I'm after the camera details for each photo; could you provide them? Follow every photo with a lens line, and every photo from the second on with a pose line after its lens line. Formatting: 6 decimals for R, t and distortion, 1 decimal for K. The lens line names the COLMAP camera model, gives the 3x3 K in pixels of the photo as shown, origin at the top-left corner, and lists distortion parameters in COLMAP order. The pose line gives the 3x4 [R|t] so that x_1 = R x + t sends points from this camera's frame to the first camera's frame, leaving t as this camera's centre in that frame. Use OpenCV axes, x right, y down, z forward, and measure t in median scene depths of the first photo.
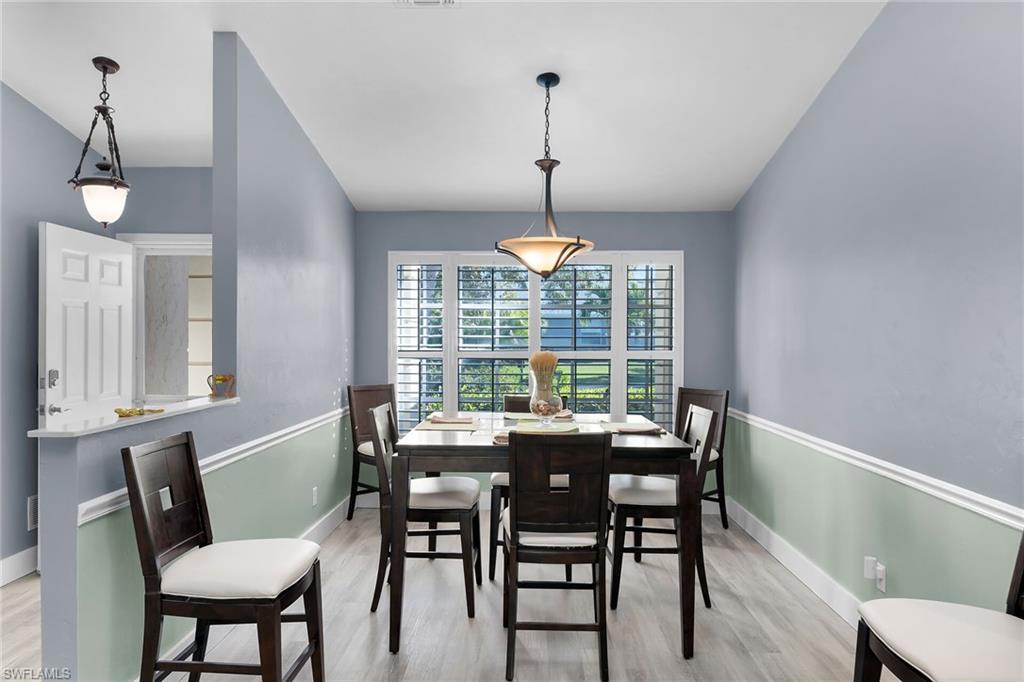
lens RADIAL K [[611.3, 0, 512.0], [0, 611.3, 336.7], [0, 0, 1]] dist [0.019210, 0.000651]
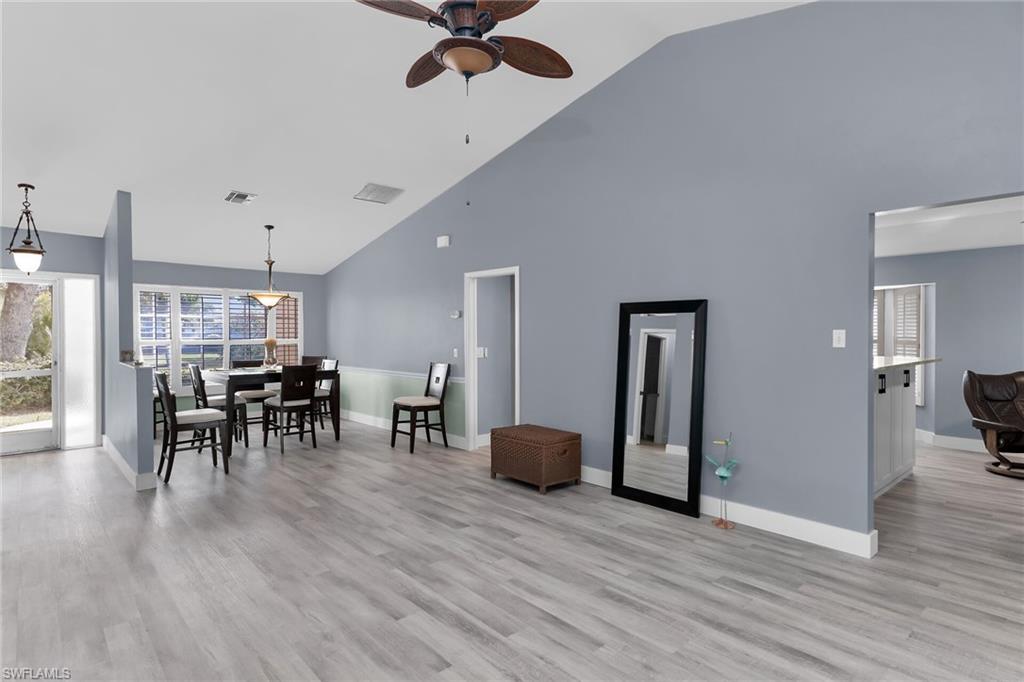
lens RADIAL K [[611.3, 0, 512.0], [0, 611.3, 336.7], [0, 0, 1]] dist [0.019210, 0.000651]
pose [[0.694809, -0.012772, 0.719081, -0.989805], [0.008788, 0.999918, 0.009268, 0.001887], [-0.719141, -0.000120, 0.694865, -1.337034]]
